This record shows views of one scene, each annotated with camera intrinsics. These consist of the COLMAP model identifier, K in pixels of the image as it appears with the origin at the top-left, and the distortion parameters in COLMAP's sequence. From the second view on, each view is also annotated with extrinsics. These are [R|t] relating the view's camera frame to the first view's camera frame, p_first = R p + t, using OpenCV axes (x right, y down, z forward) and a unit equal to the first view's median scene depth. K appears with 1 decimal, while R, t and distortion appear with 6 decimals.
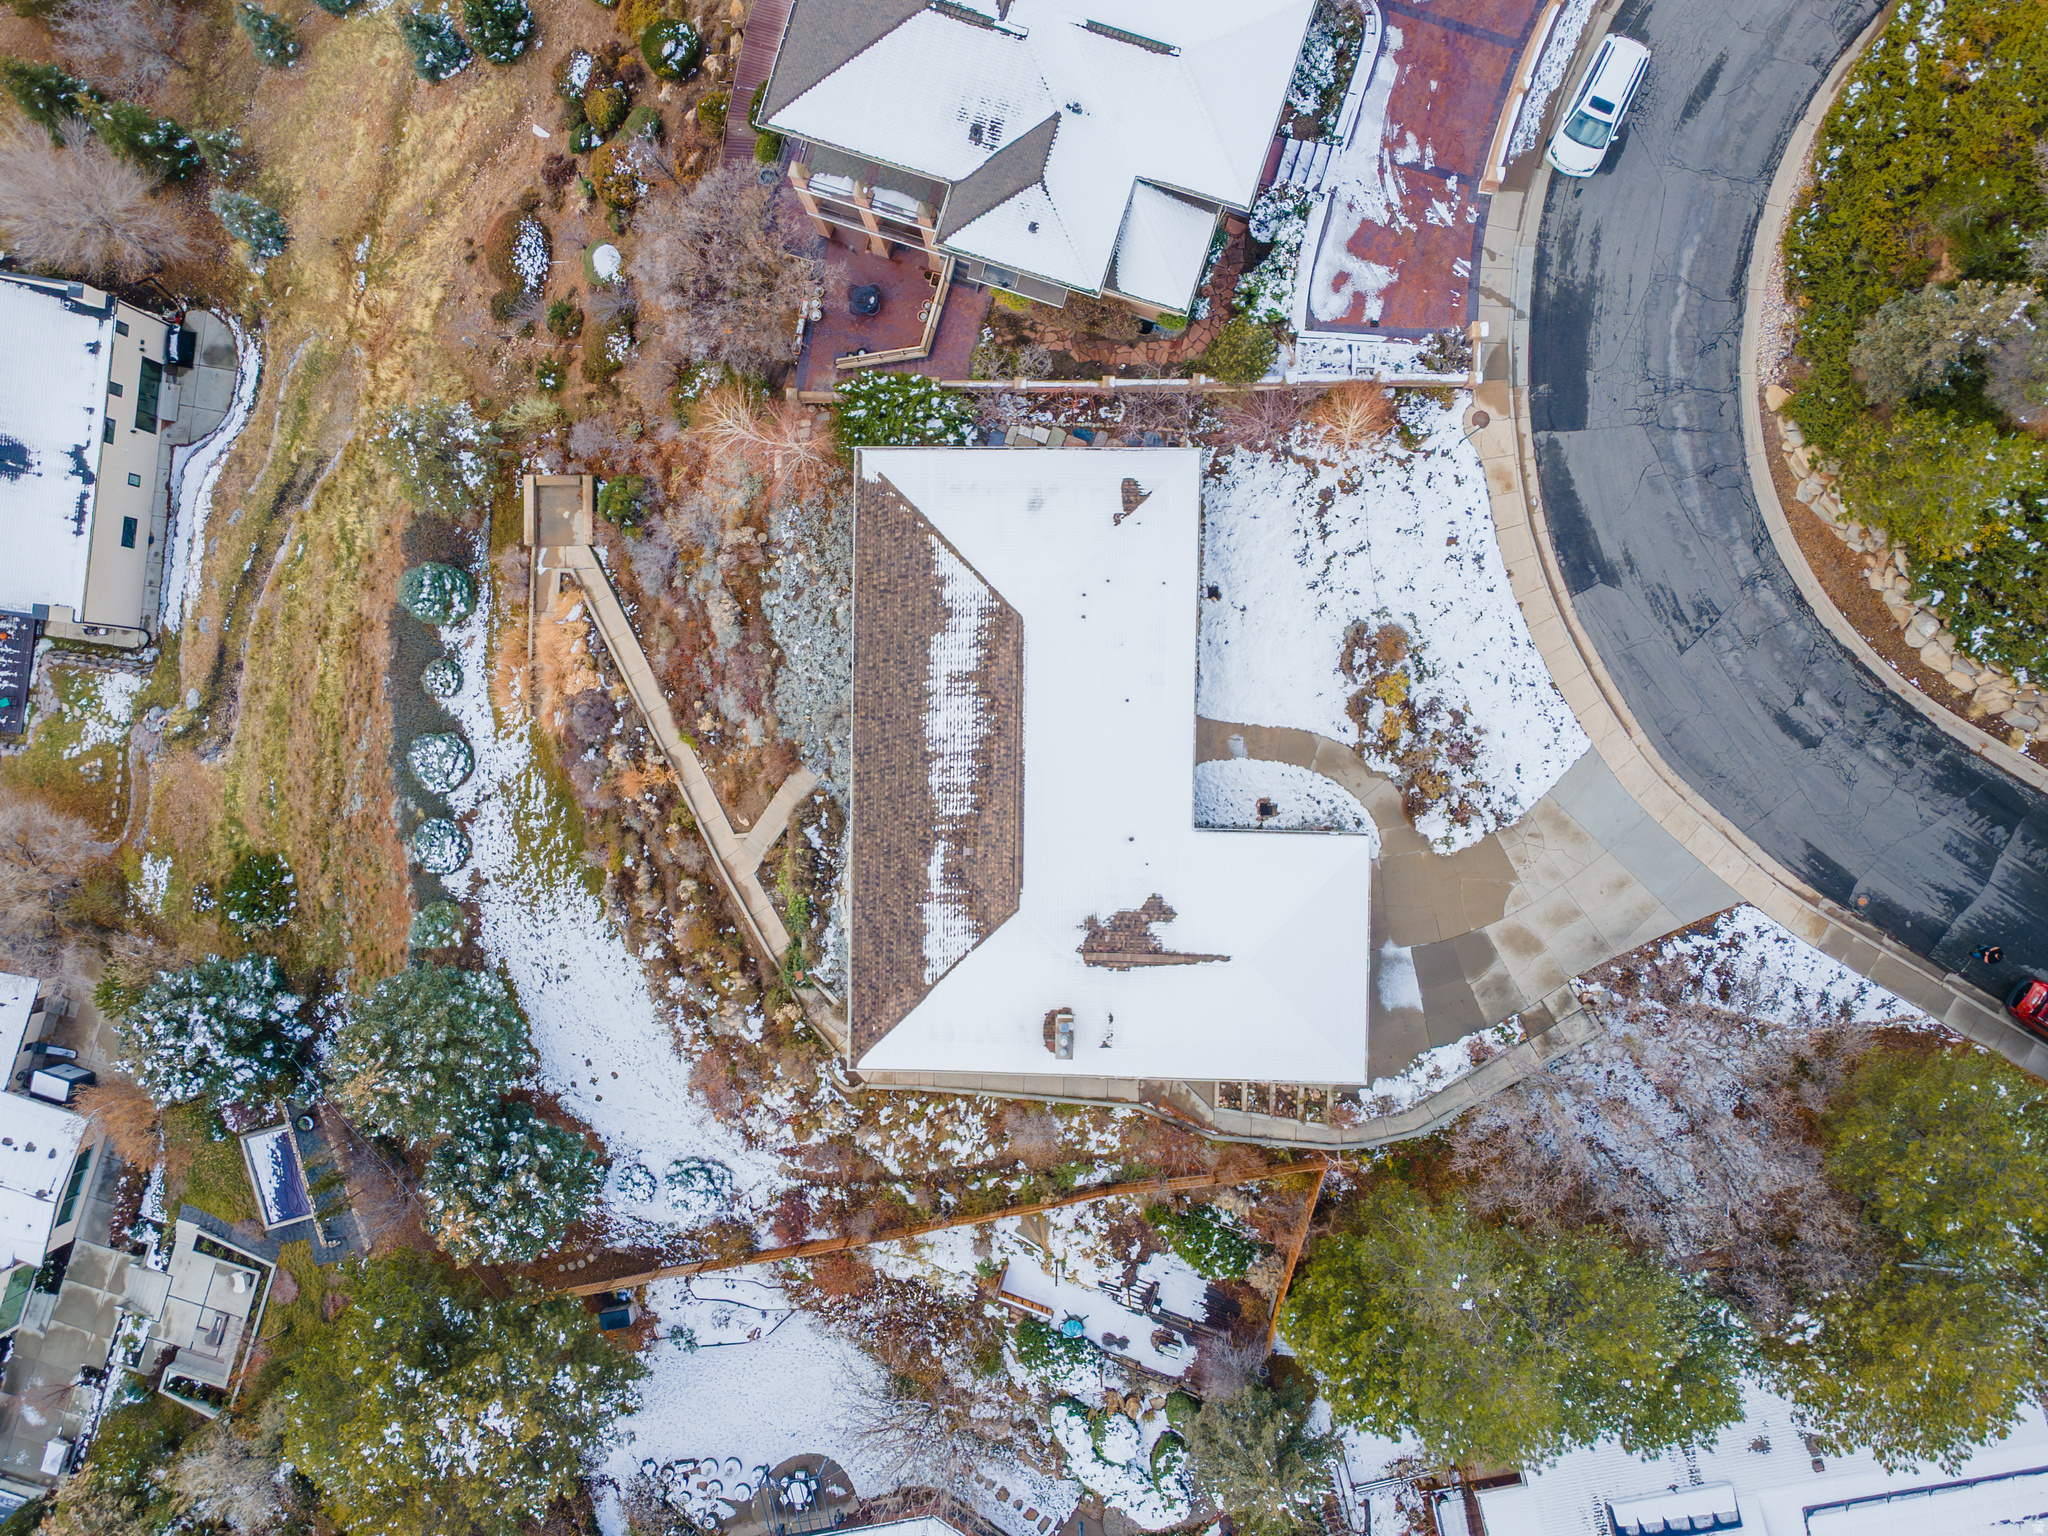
lens RADIAL K [[1669.6, 0, 1012.7], [0, 1669.6, 777.6], [0, 0, 1]] dist [0.047753, 0.010169]
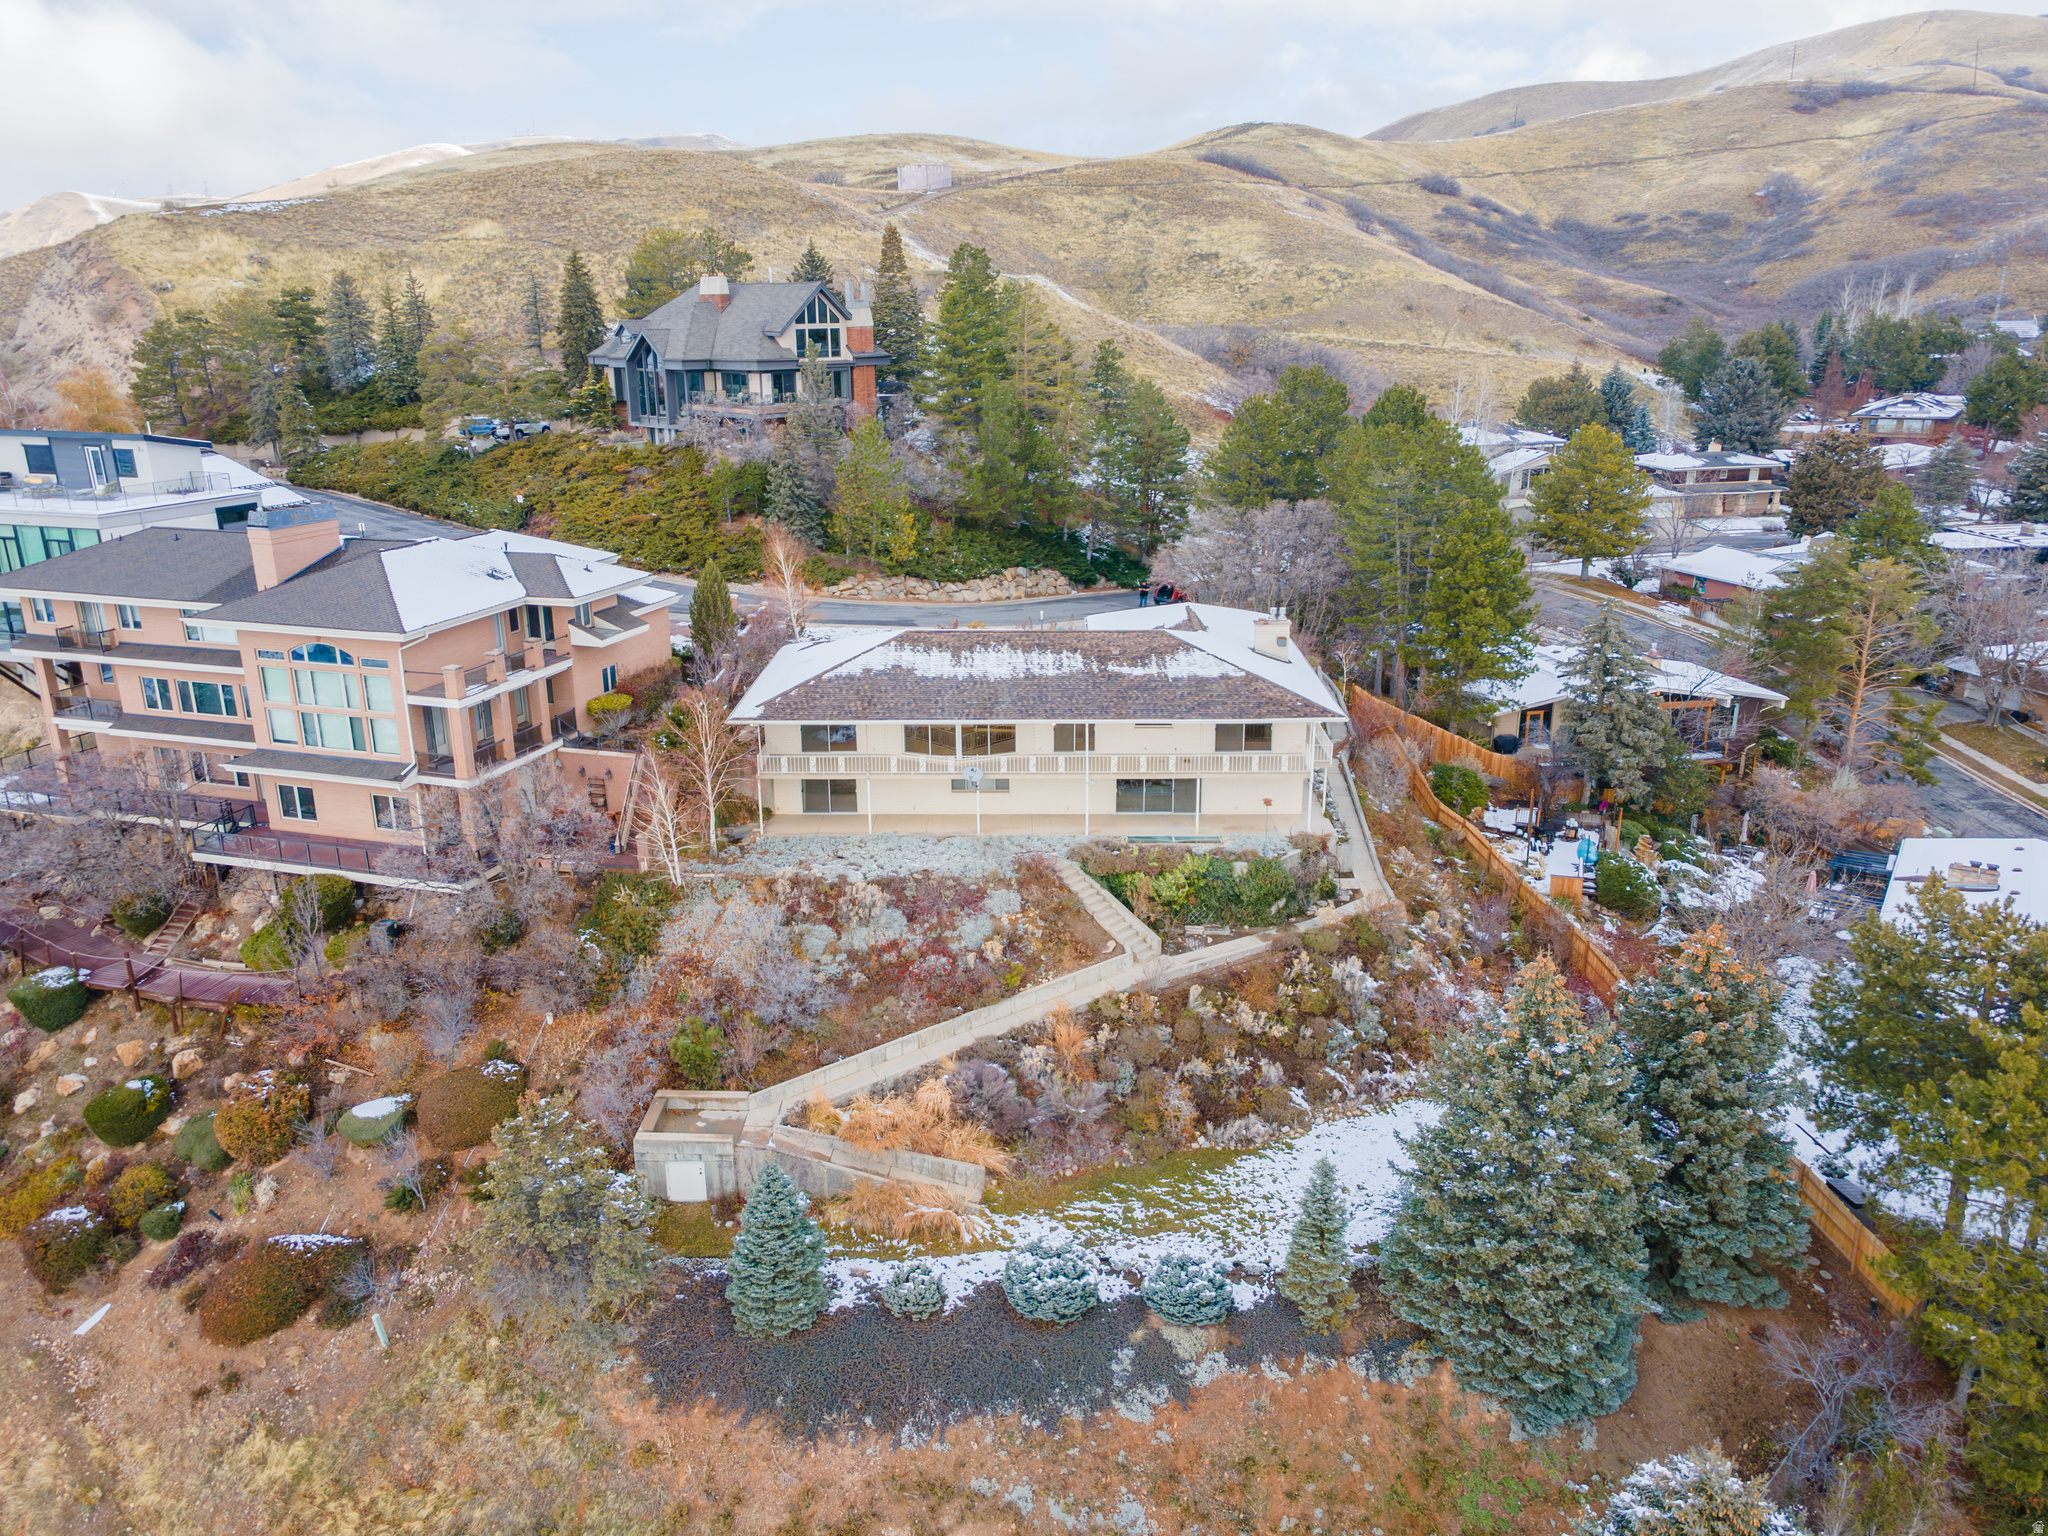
lens RADIAL K [[1491.6, 0, 1002.0], [0, 1491.6, 763.3], [0, 0, 1]] dist [0.029527, 0.038174]
pose [[0.010873, -0.262715, 0.964812, -0.952618], [0.999408, -0.028633, -0.019060, -0.012876], [0.032633, 0.964448, 0.262248, 0.780724]]
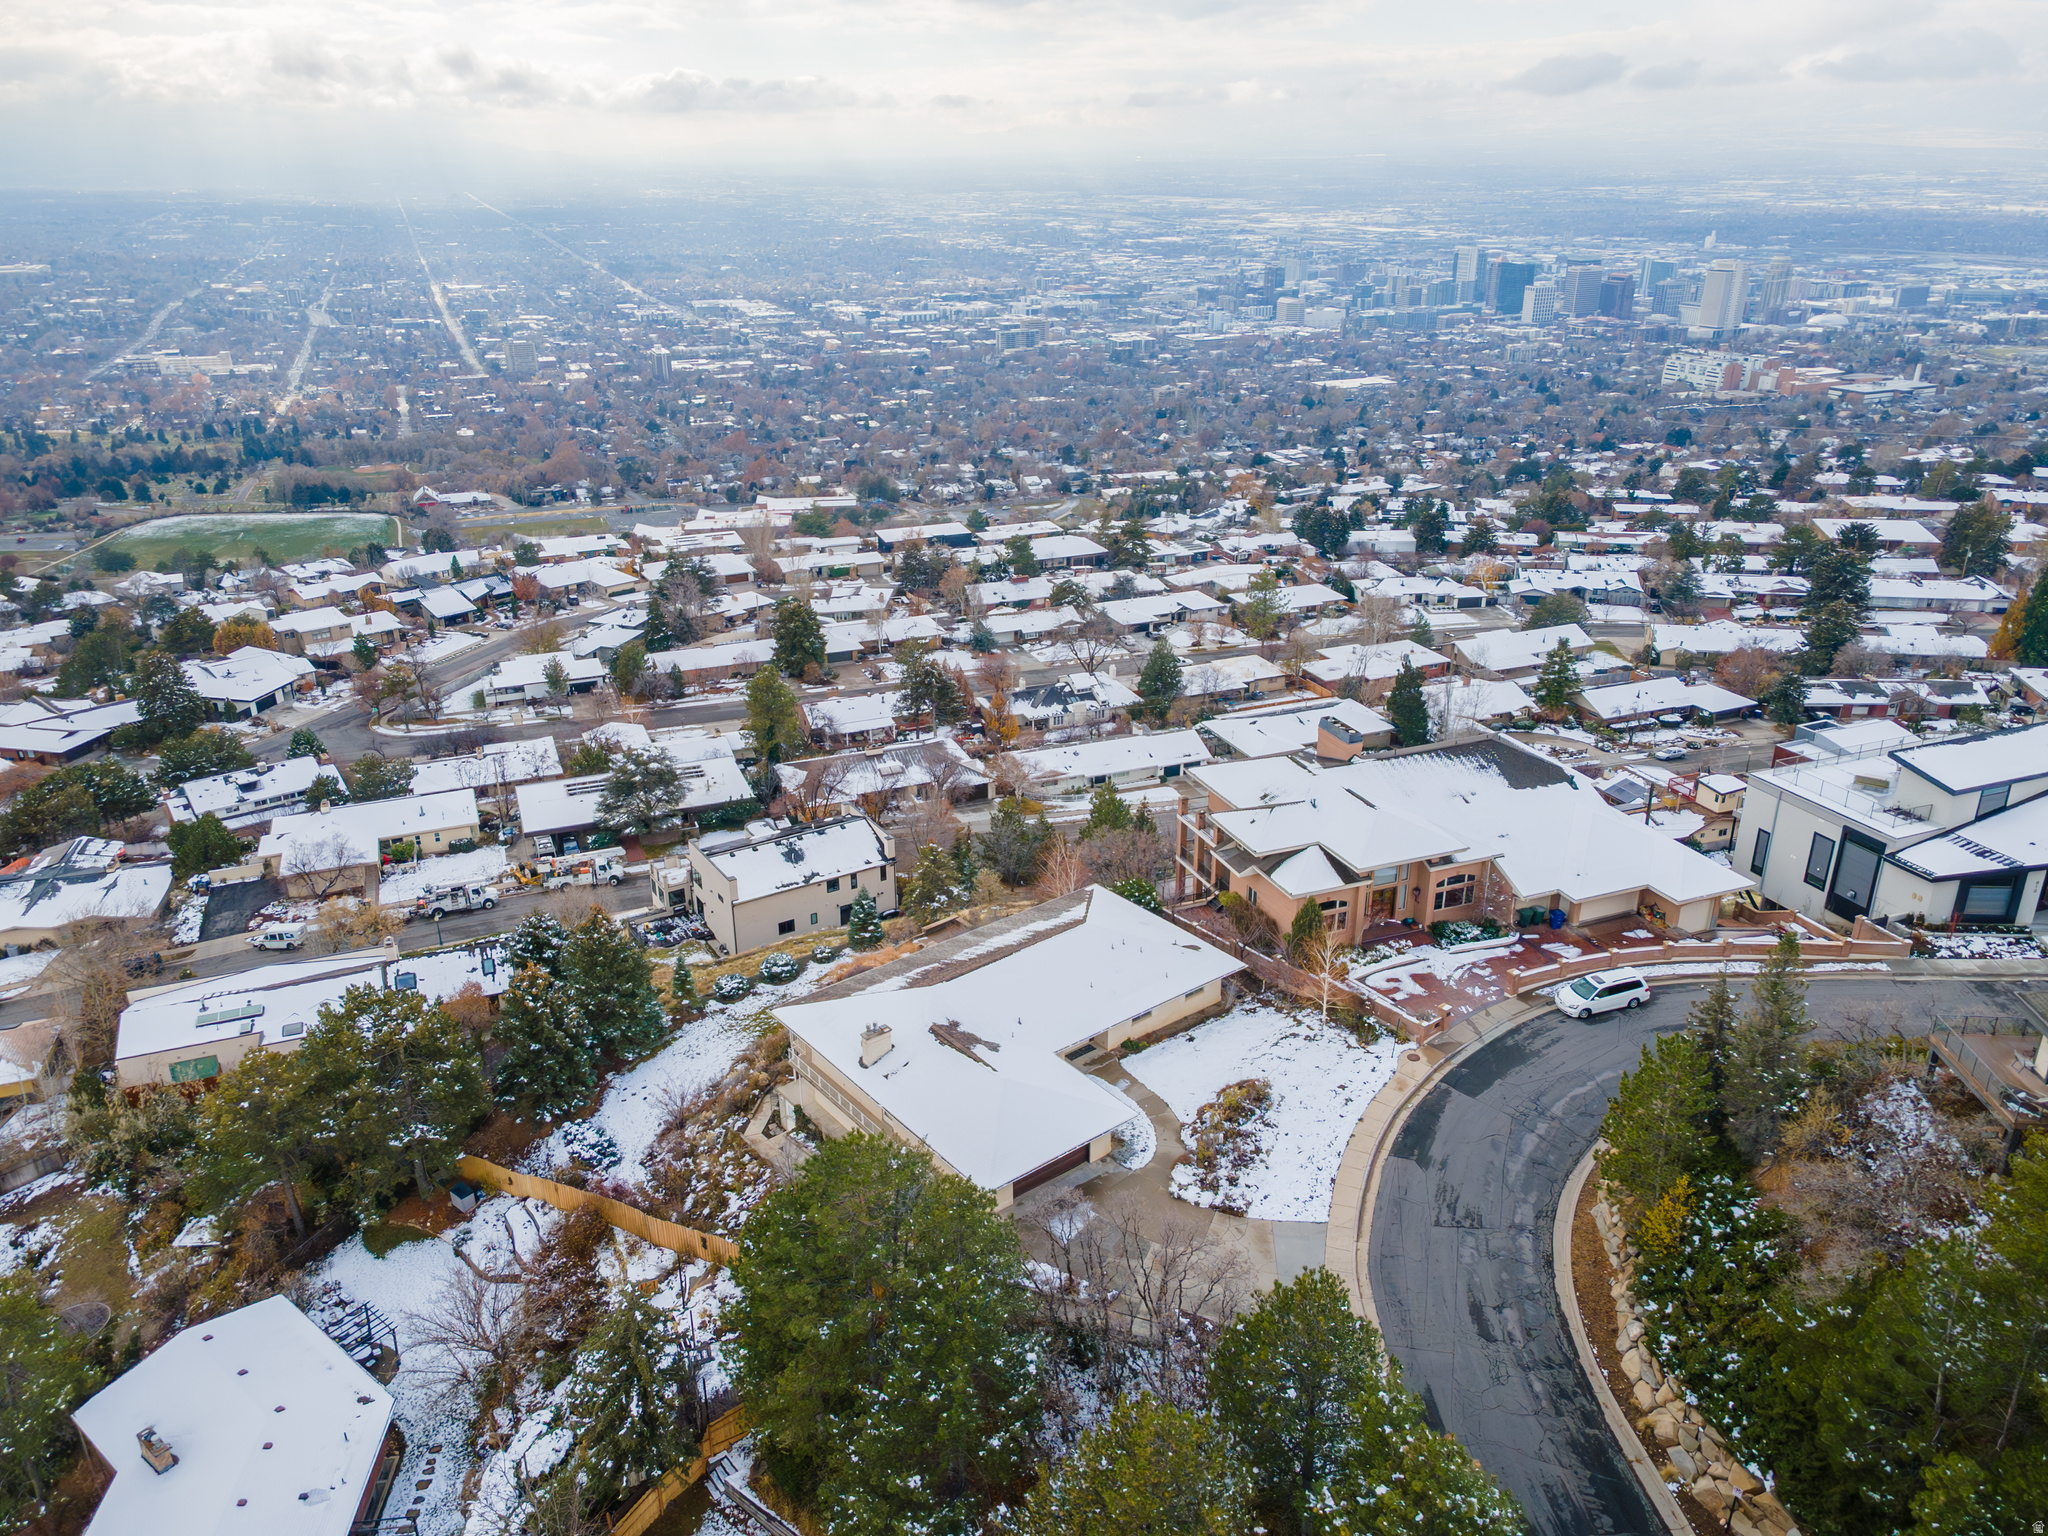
lens RADIAL K [[1491.6, 0, 1019.9], [0, 1491.6, 759.0], [0, 0, 1]] dist [0.029527, 0.038174]
pose [[0.634599, 0.326646, -0.700419, 0.839724], [-0.772316, 0.234618, -0.590324, 0.693569], [-0.028496, 0.915563, 0.401163, 0.285106]]
